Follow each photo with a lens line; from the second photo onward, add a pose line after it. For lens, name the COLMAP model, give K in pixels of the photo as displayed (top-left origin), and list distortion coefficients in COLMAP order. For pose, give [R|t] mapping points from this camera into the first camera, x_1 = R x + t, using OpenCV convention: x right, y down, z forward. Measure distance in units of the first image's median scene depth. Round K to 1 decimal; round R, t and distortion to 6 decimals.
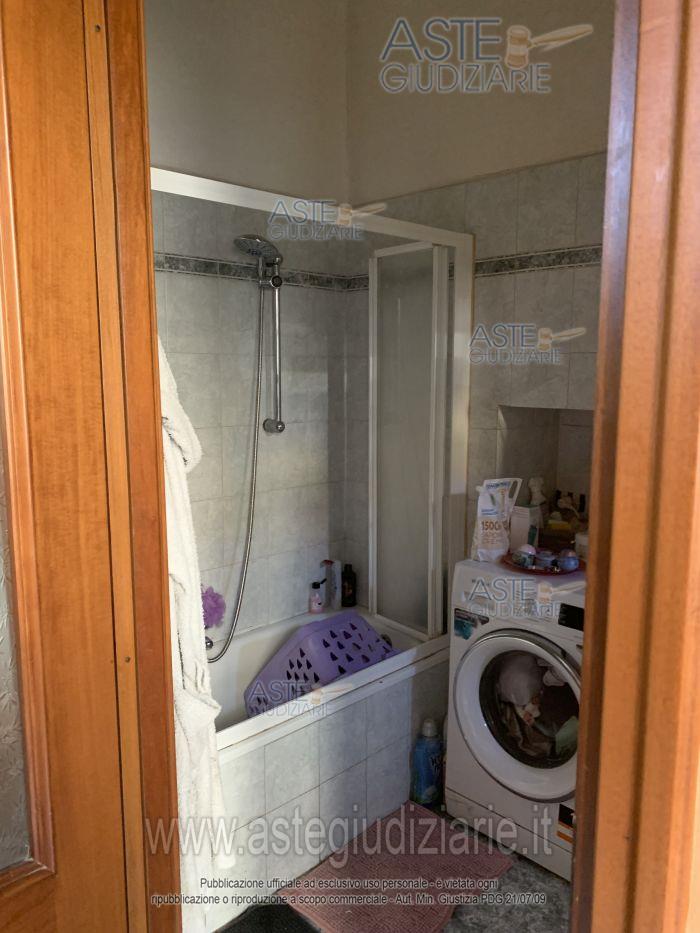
lens RADIAL K [[713.5, 0, 350.1], [0, 713.5, 473.9], [0, 0, 1]] dist [0.019270, -0.021927]
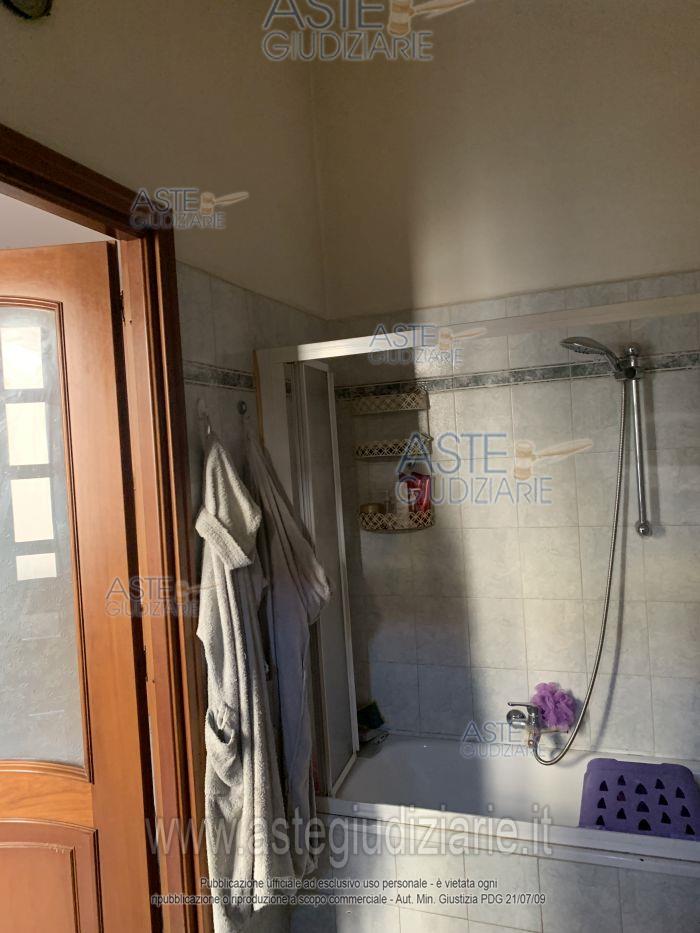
lens RADIAL K [[713.5, 0, 352.3], [0, 713.5, 461.4], [0, 0, 1]] dist [0.019270, -0.021927]
pose [[0.400588, -0.029298, -0.915790, 0.596287], [-0.074829, 0.995104, -0.064568, -0.067928], [0.913198, 0.094392, 0.396434, 0.314131]]
